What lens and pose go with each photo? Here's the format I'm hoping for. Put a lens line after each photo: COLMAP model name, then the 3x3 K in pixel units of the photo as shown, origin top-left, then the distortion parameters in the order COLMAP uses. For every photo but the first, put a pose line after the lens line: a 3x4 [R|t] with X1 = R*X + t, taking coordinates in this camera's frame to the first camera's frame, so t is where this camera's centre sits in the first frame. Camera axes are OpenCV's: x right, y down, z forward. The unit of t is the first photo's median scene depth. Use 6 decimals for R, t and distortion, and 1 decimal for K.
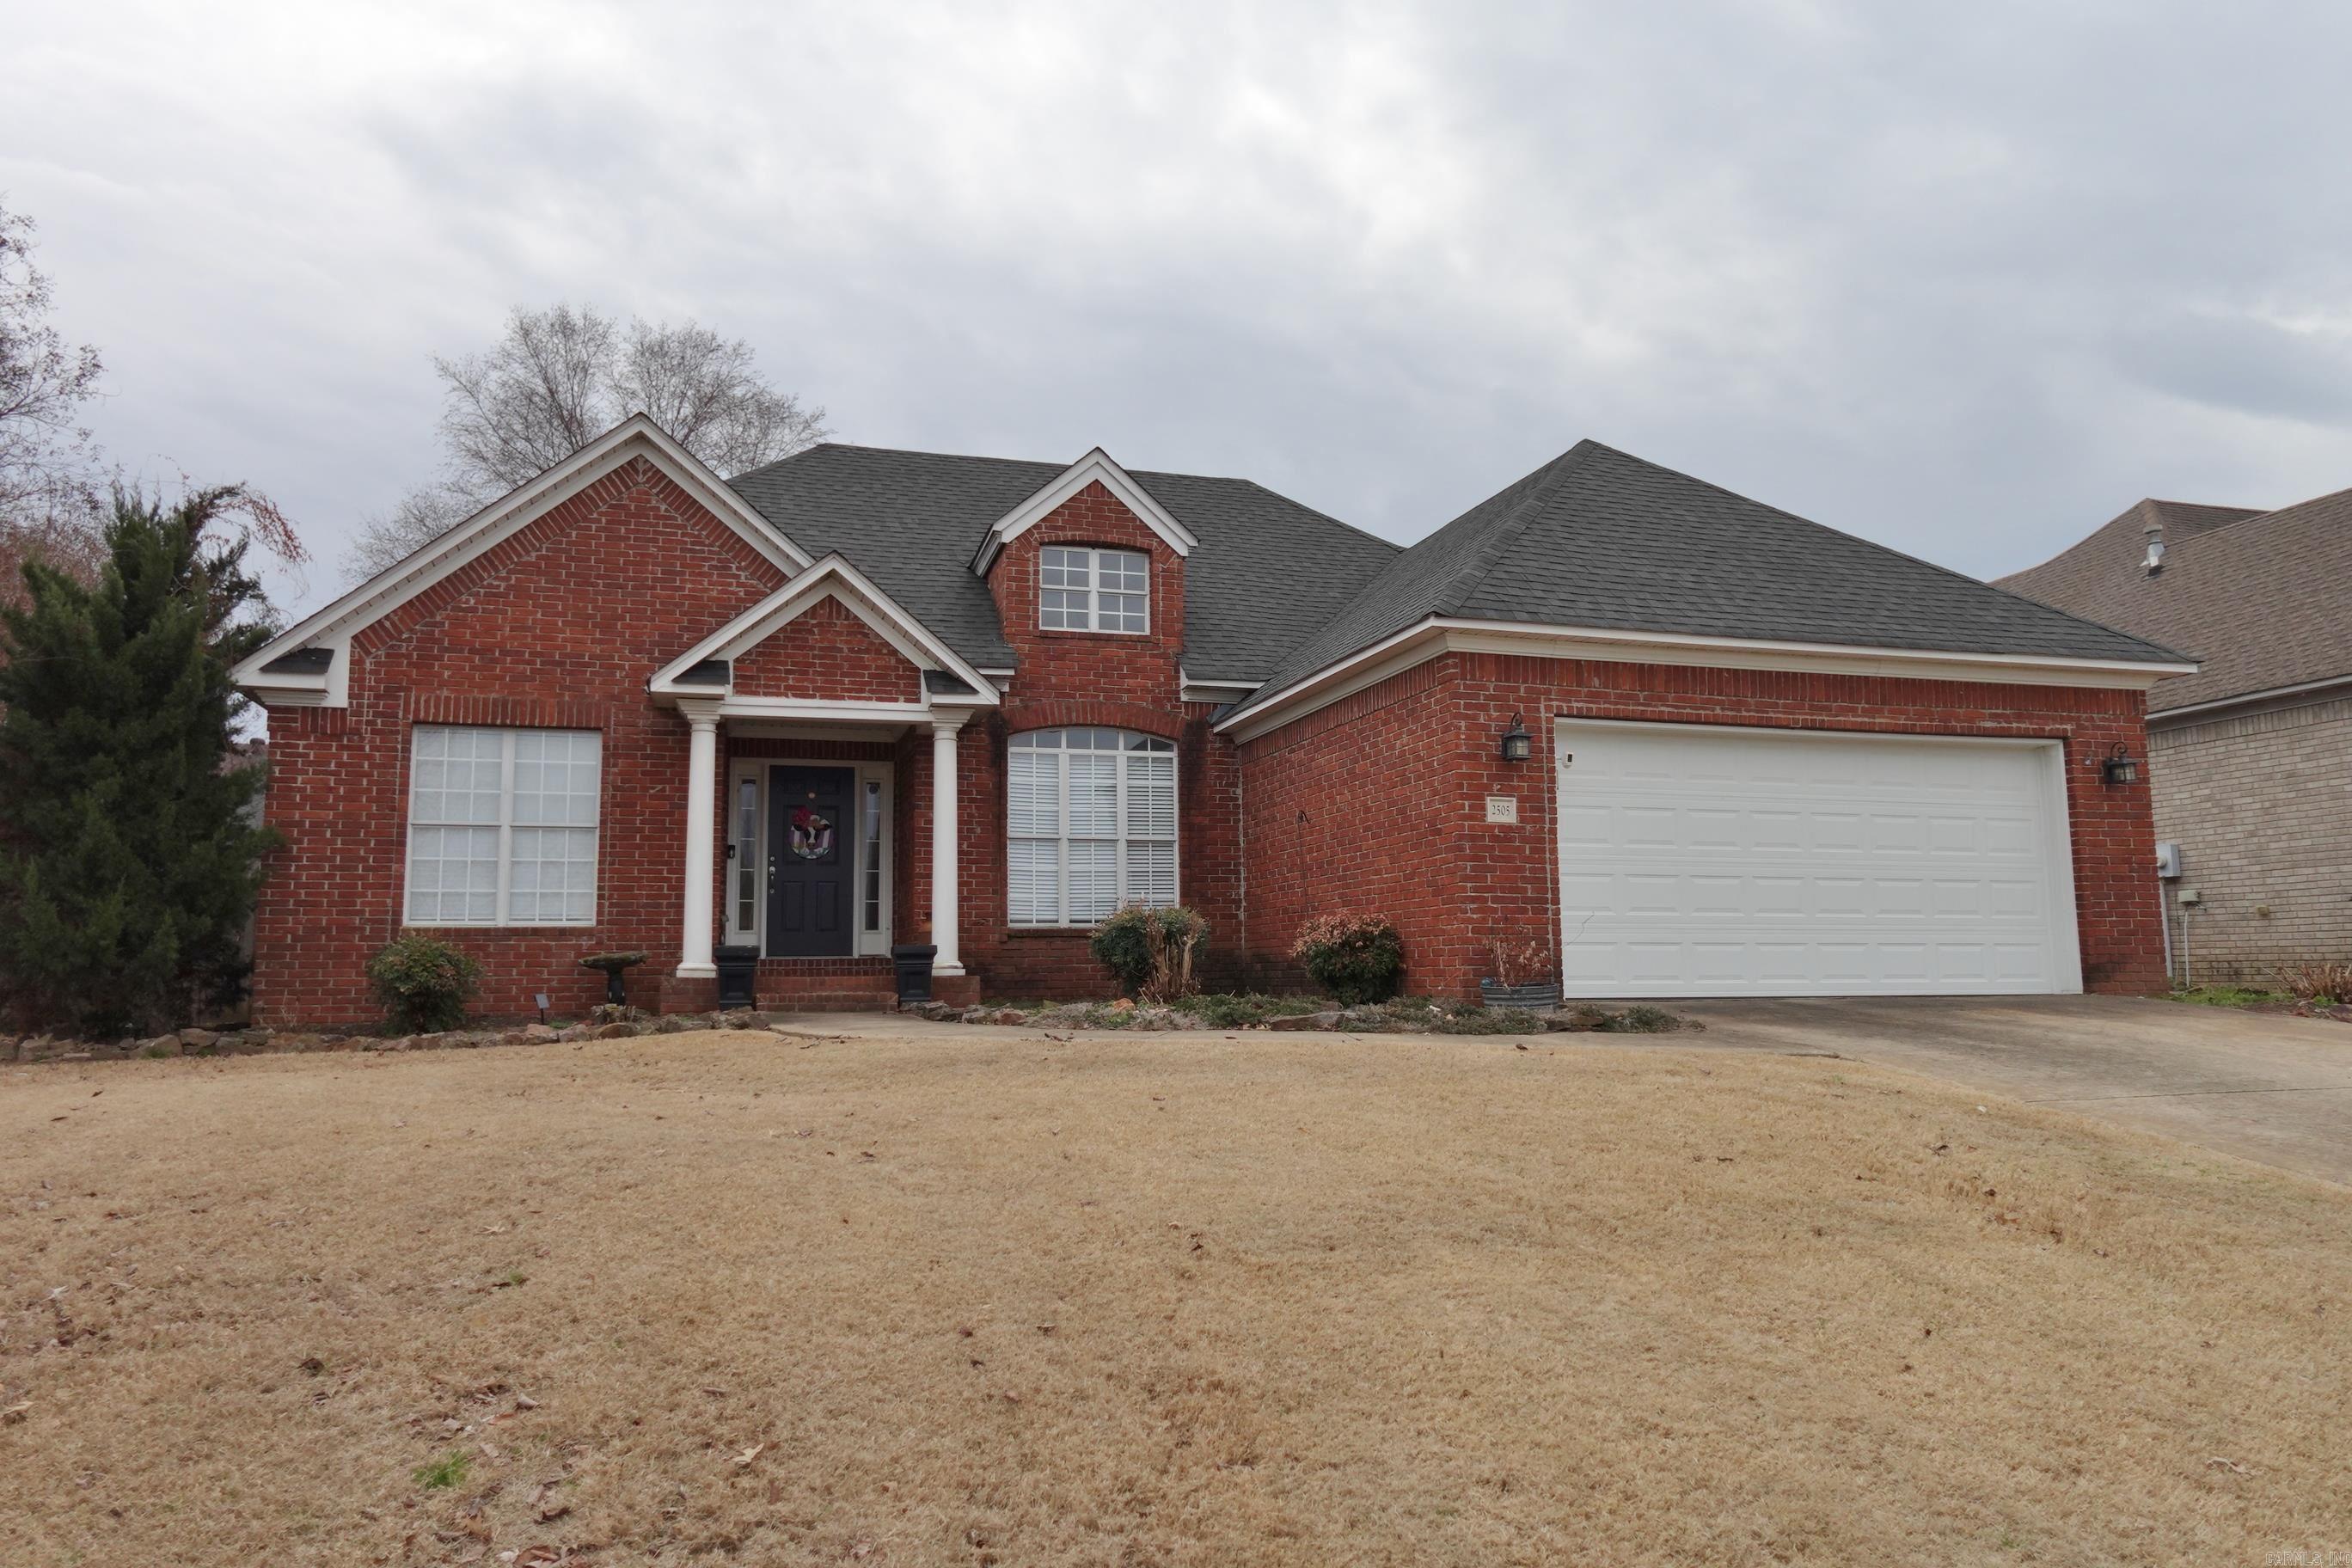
lens RADIAL K [[1189.9, 0, 1060.3], [0, 1189.9, 800.8], [0, 0, 1]] dist [0.001457, 0.000355]
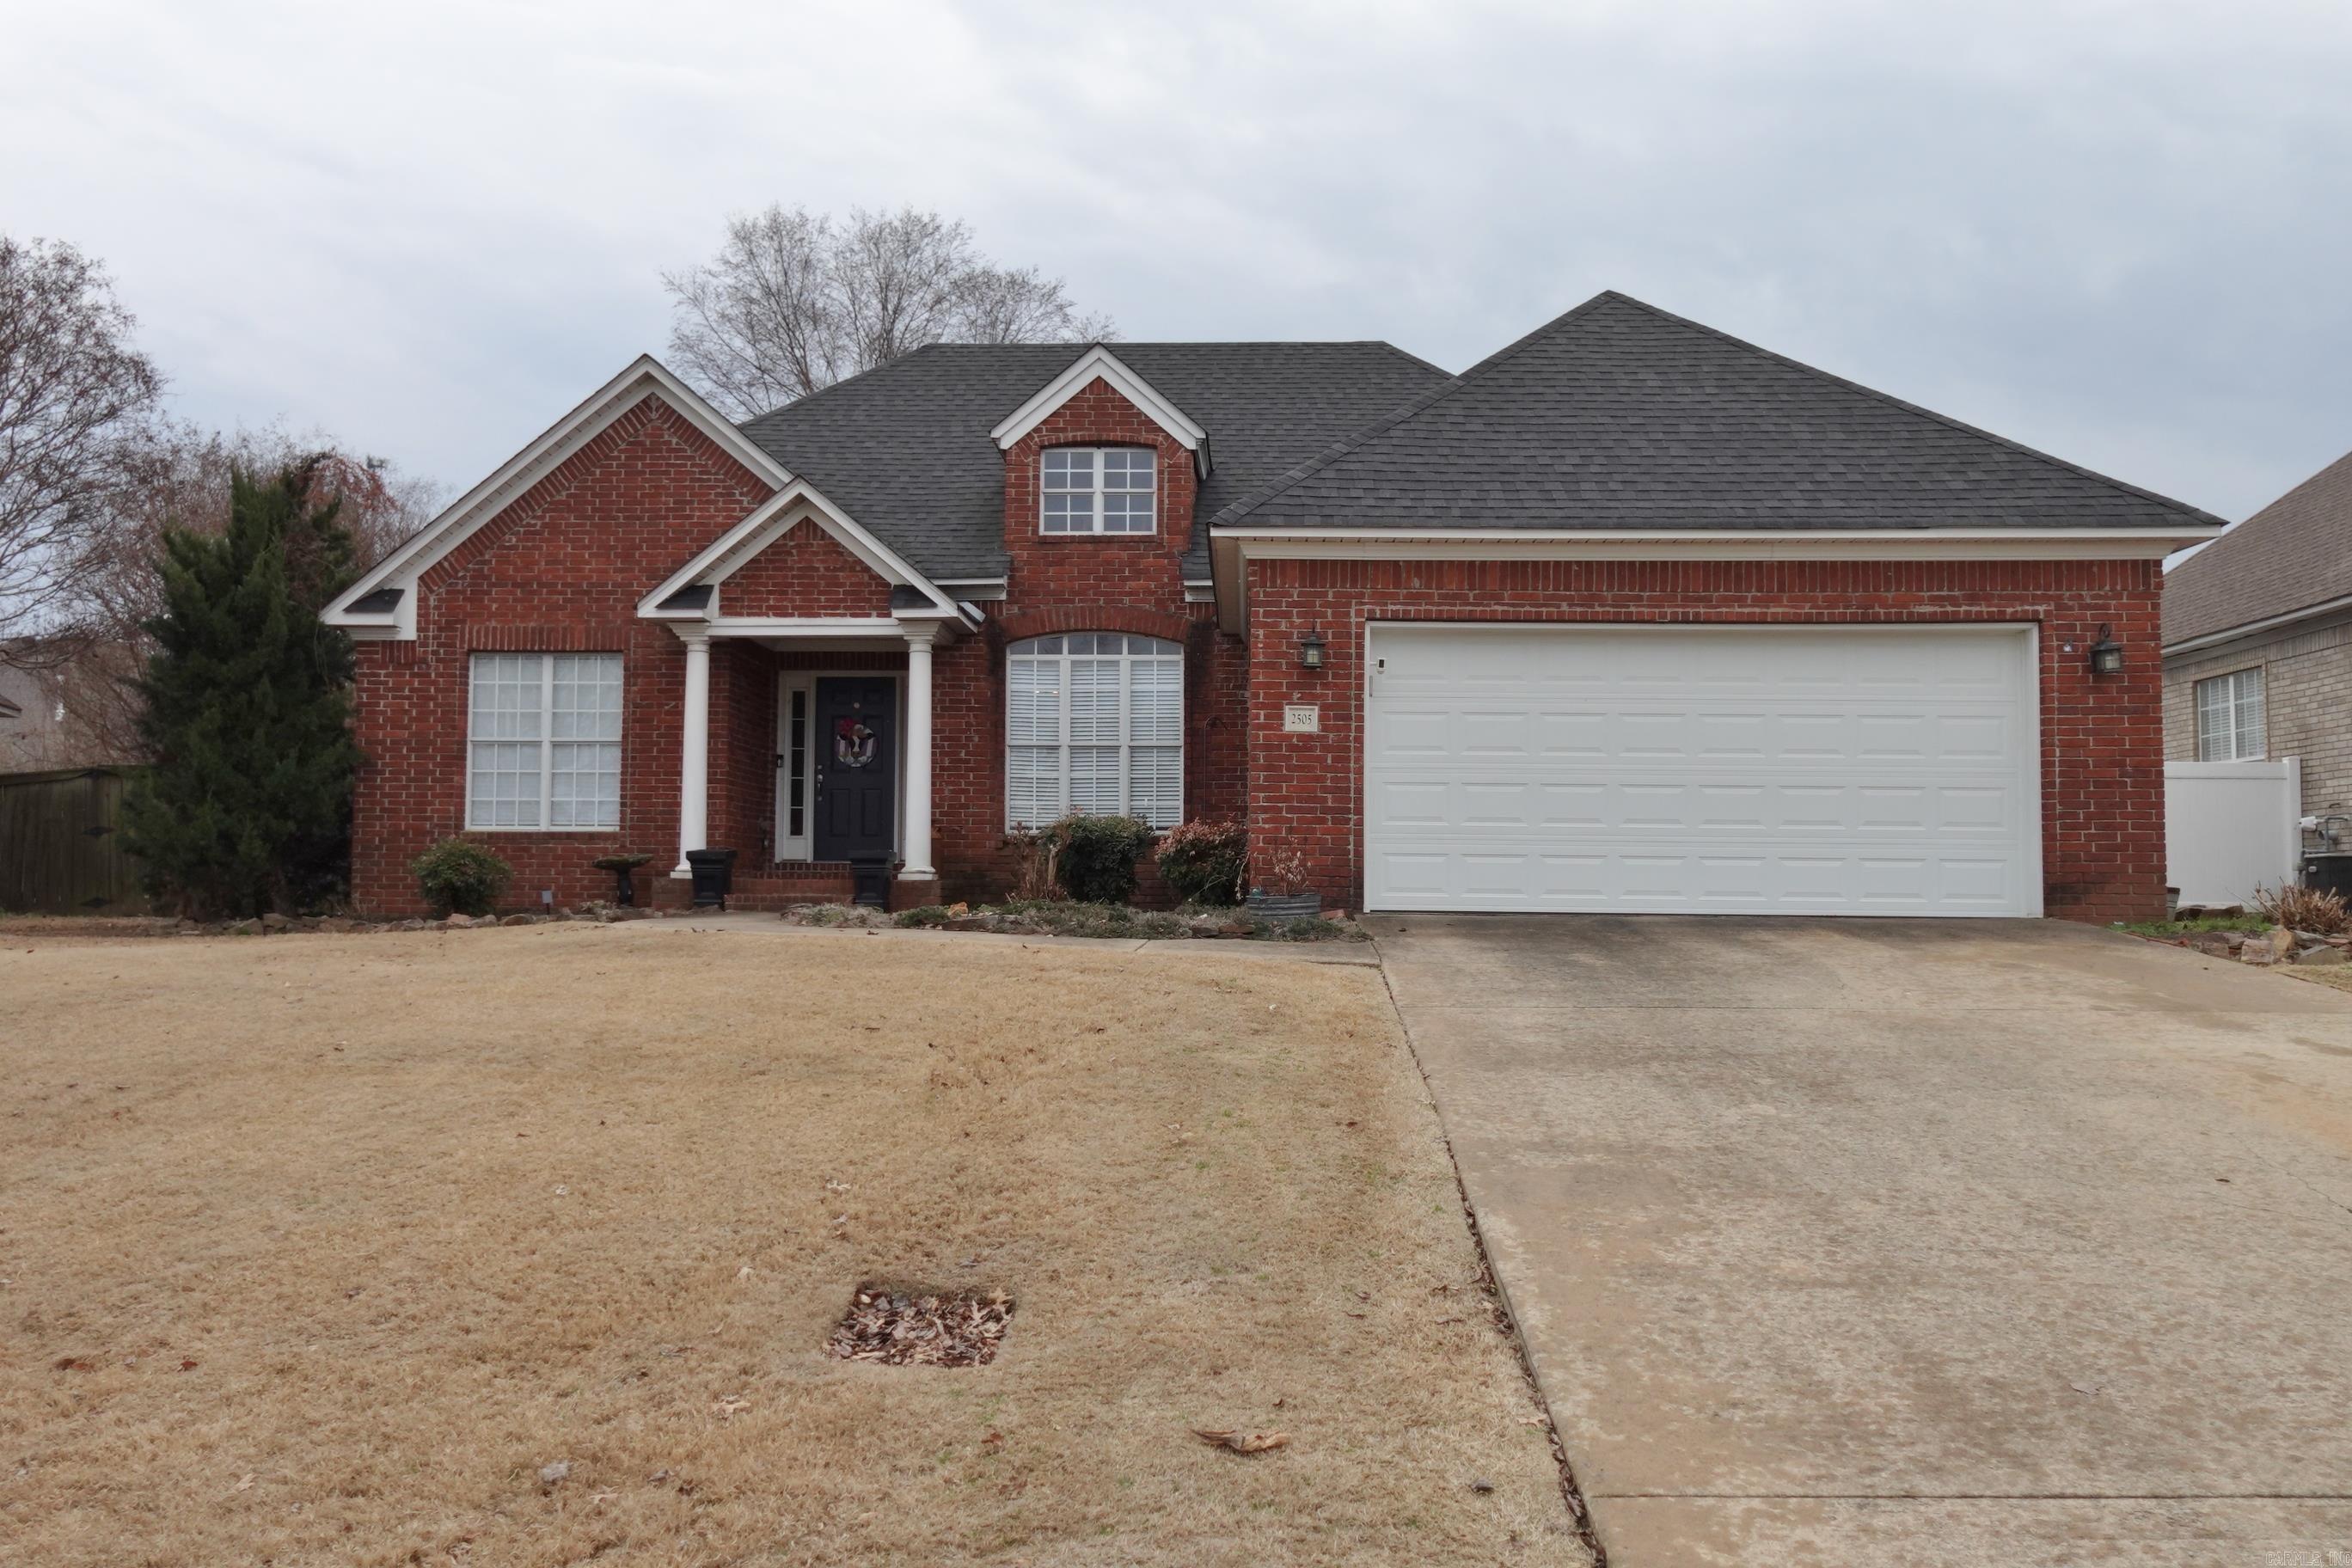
lens RADIAL K [[1345.6, 0, 1139.7], [0, 1345.6, 757.2], [0, 0, 1]] dist [0.001317, 0.001248]
pose [[0.968732, -0.008801, -0.247952, 0.386335], [0.021314, 0.998628, 0.047828, -0.012461], [0.247191, -0.051617, 0.967591, -0.084142]]
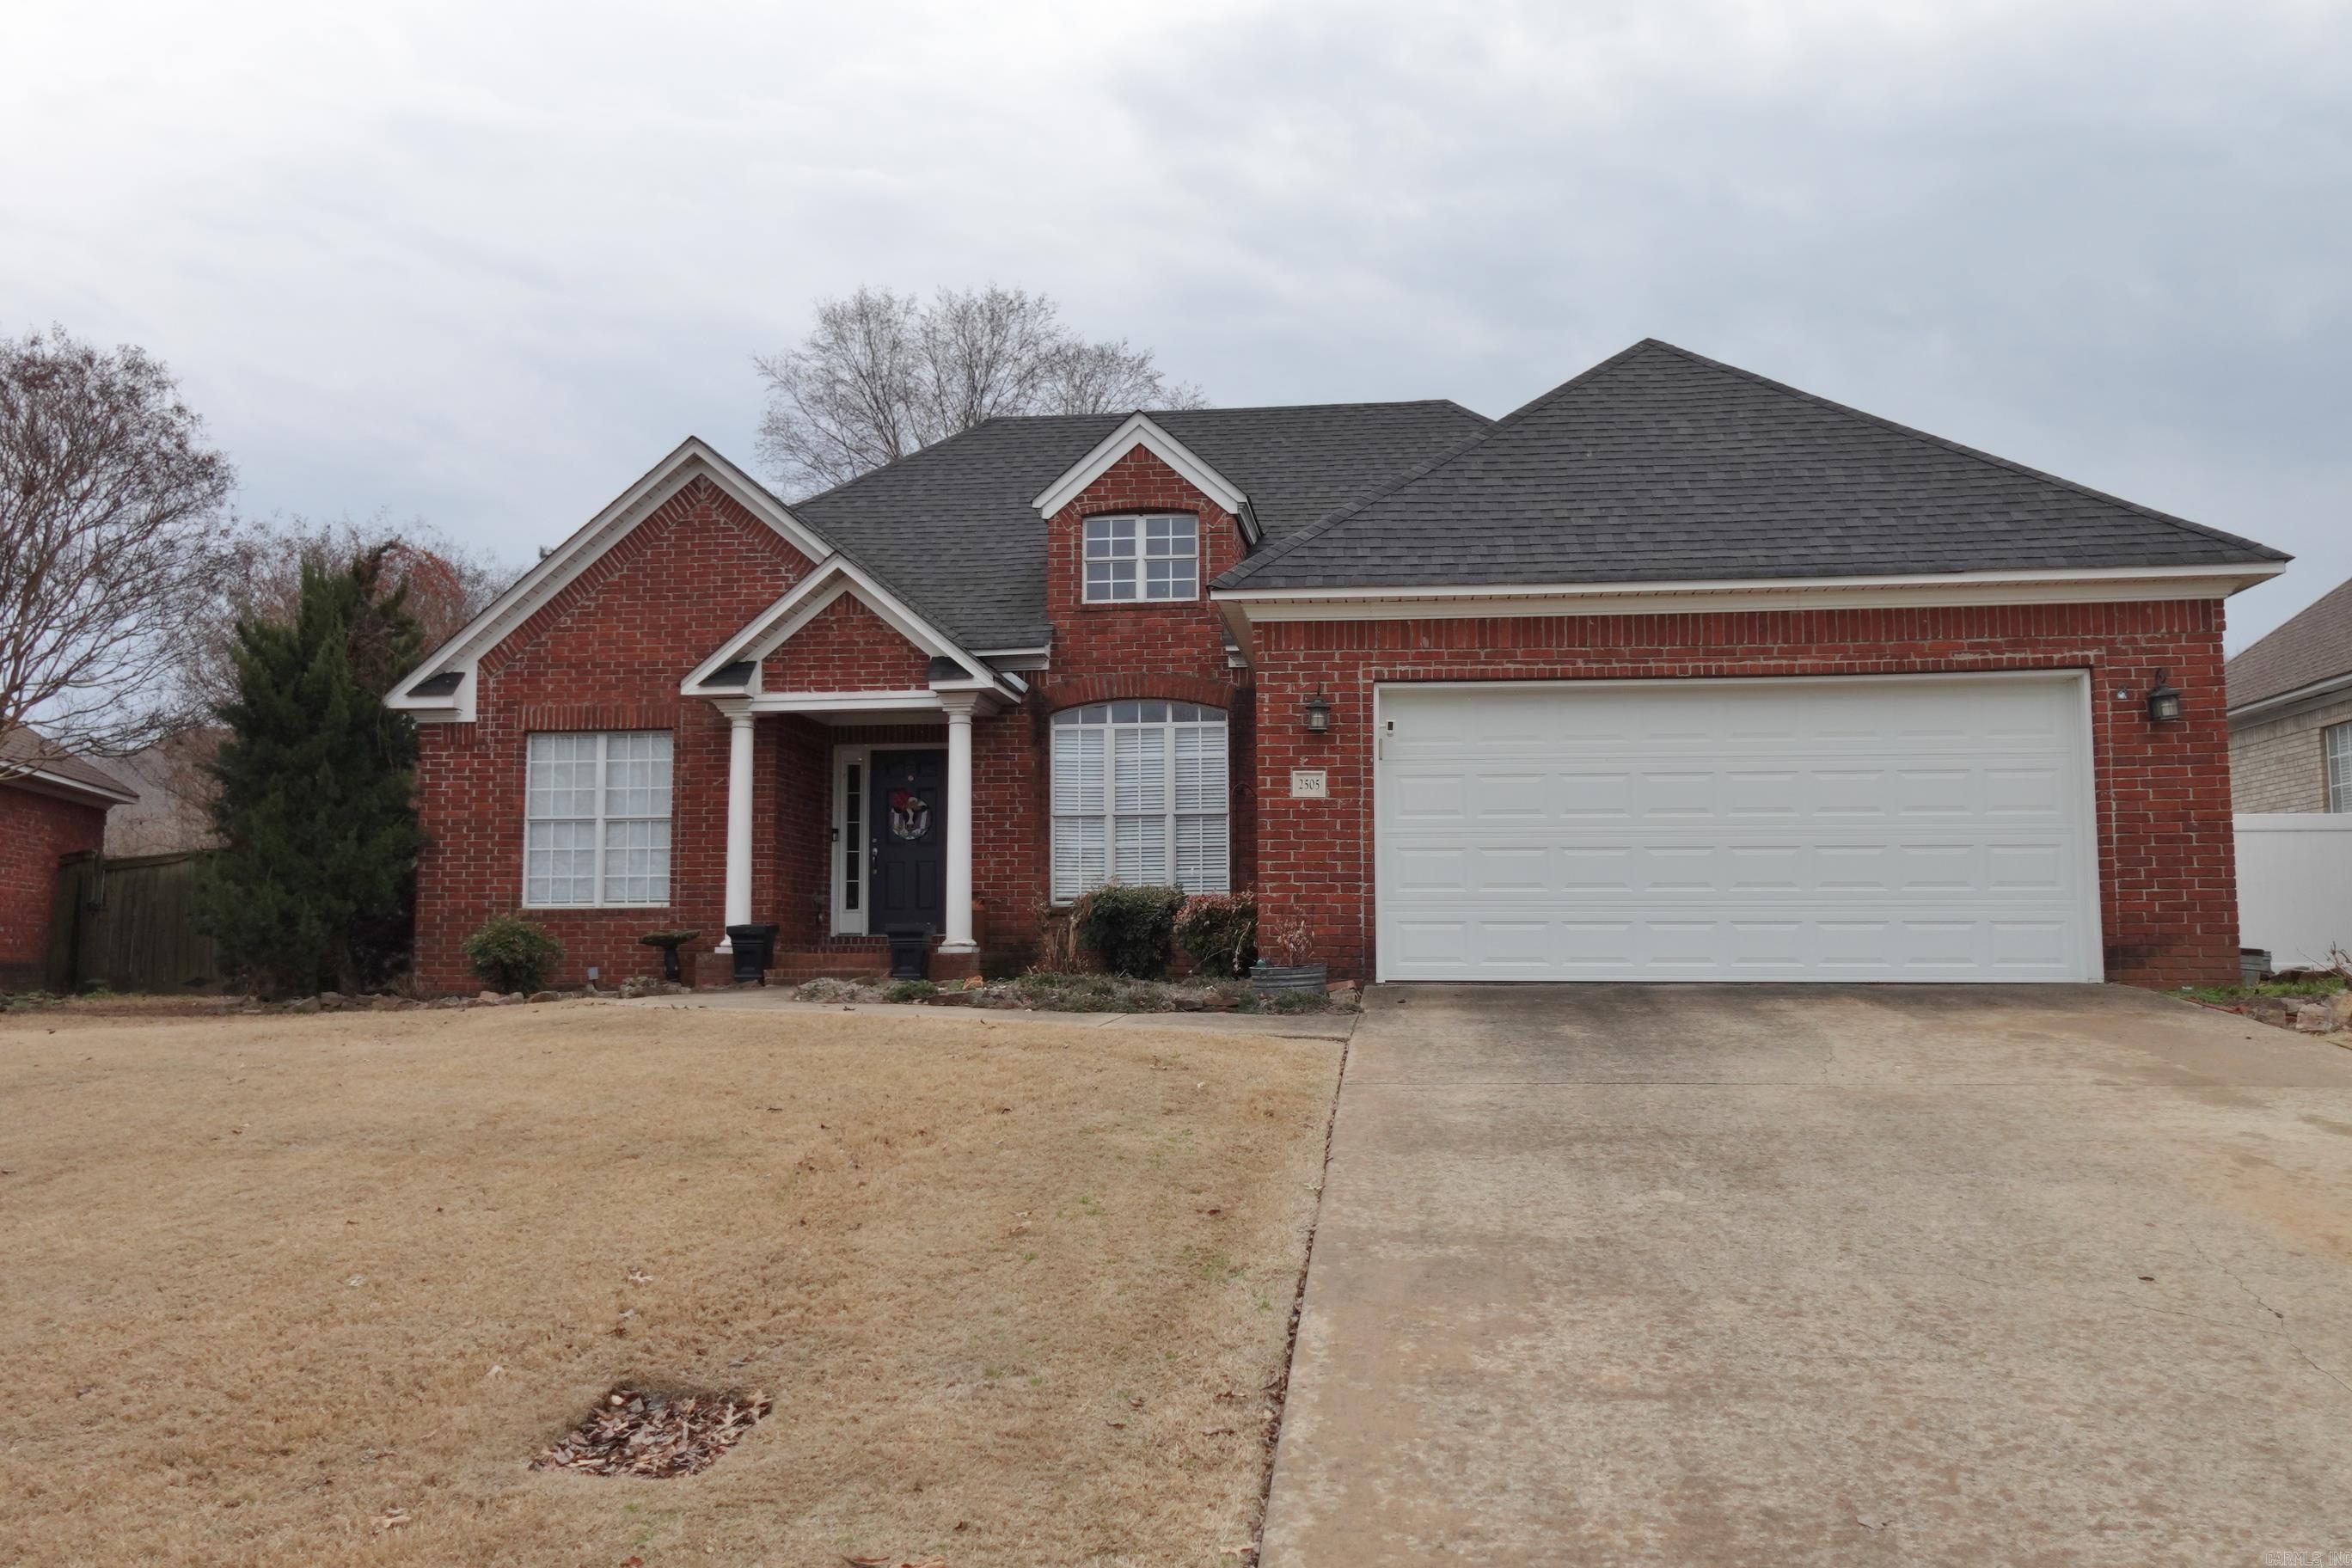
lens RADIAL K [[1349.7, 0, 1181.0], [0, 1349.7, 788.9], [0, 0, 1]] dist [0.001260, 0.002273]
pose [[0.951517, -0.031789, -0.305949, 0.452482], [0.039385, 0.999049, 0.018685, -0.009599], [0.305064, -0.029829, 0.951865, -0.050687]]
